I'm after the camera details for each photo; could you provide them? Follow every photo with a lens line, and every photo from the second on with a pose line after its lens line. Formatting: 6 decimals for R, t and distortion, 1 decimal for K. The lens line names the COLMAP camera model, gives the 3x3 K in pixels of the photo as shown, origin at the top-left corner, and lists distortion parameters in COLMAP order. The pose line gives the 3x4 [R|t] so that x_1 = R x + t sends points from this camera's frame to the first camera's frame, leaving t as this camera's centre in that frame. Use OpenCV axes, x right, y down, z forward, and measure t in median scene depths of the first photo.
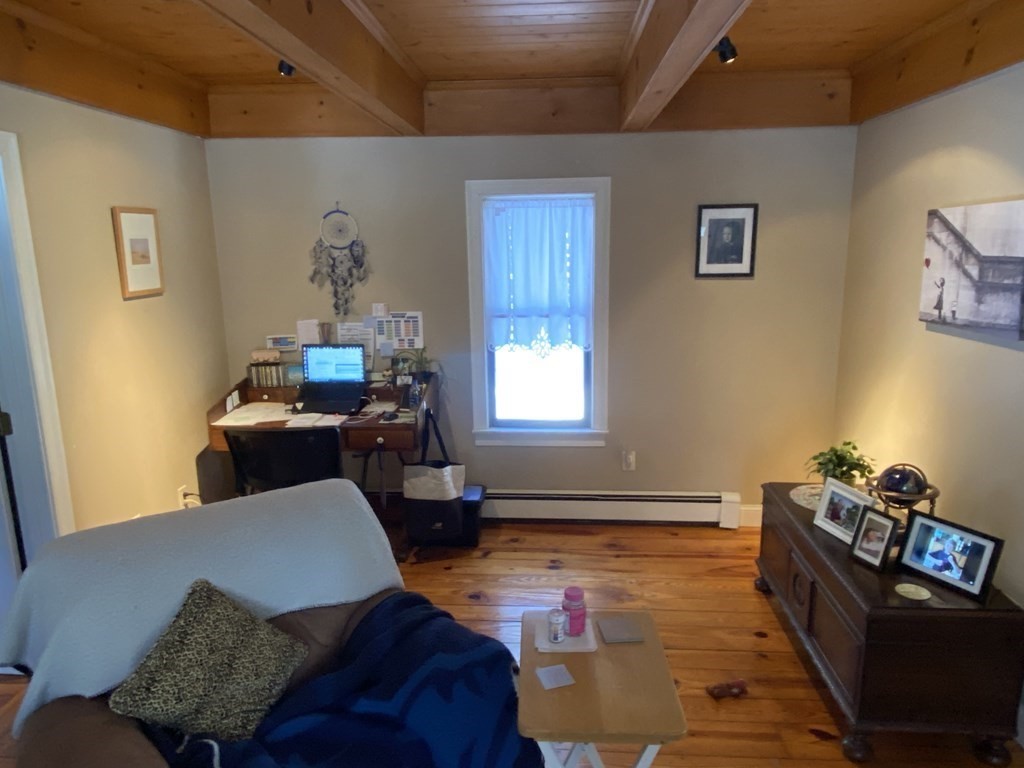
lens RADIAL K [[694.0, 0, 512.0], [0, 694.0, 384.0], [0, 0, 1]] dist [0.027873, -0.001185]
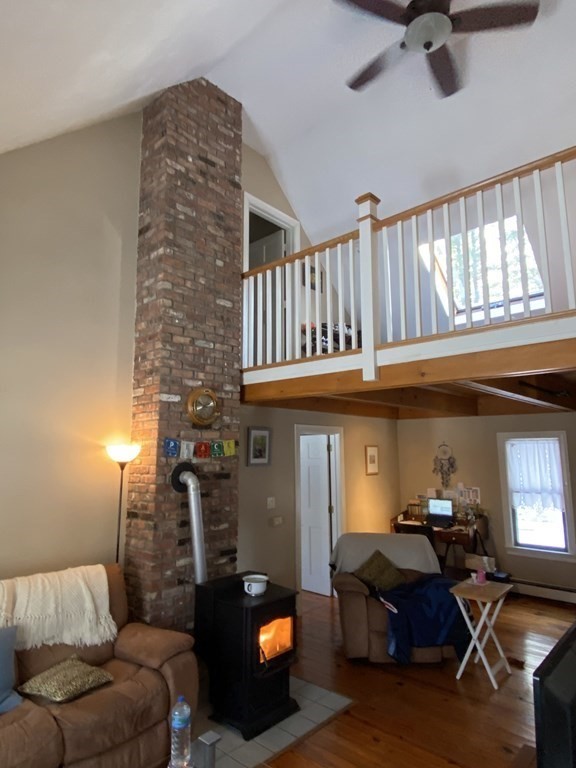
lens RADIAL K [[459.2, 0, 288.0], [0, 459.2, 384.0], [0, 0, 1]] dist [0.080794, -0.102112]
pose [[0.781250, -0.079084, -0.619189, 0.365711], [-0.134905, 0.947109, -0.291179, 0.108039], [0.609467, 0.311015, 0.729260, -0.638378]]
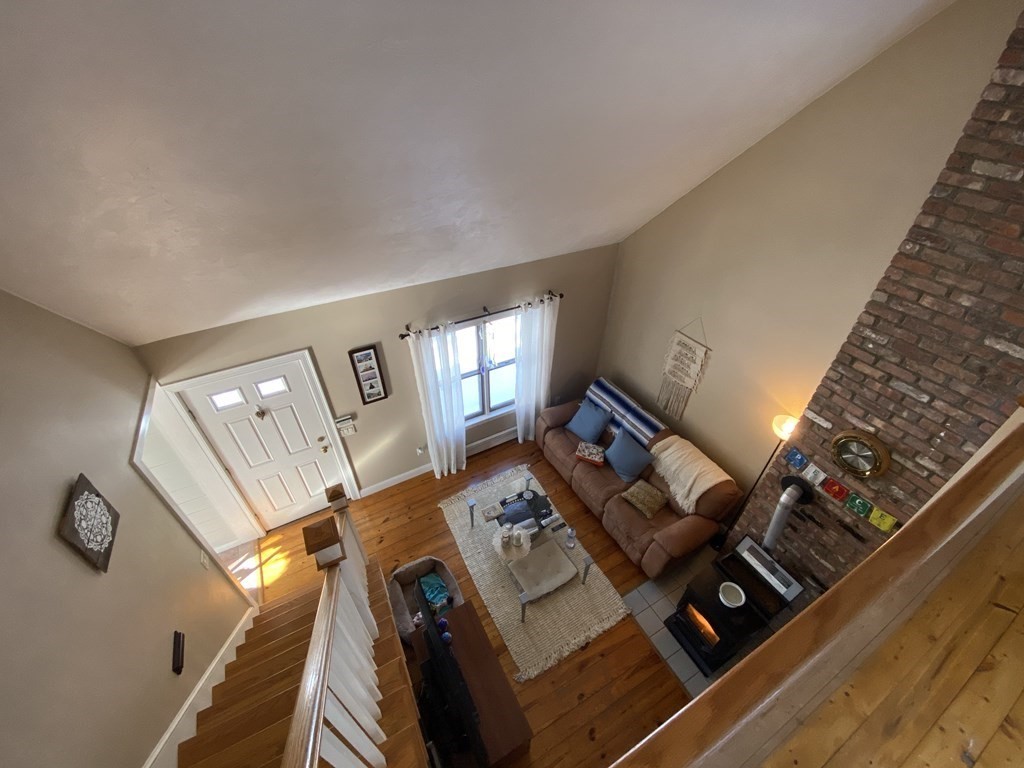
lens RADIAL K [[410.9, 0, 508.6], [0, 410.9, 382.3], [0, 0, 1]] dist [0.008679, -0.015289]
pose [[-0.850757, 0.334316, -0.405519, 0.342514], [-0.100195, 0.654271, 0.749594, -0.639069], [0.515921, 0.678353, -0.523128, -0.041298]]
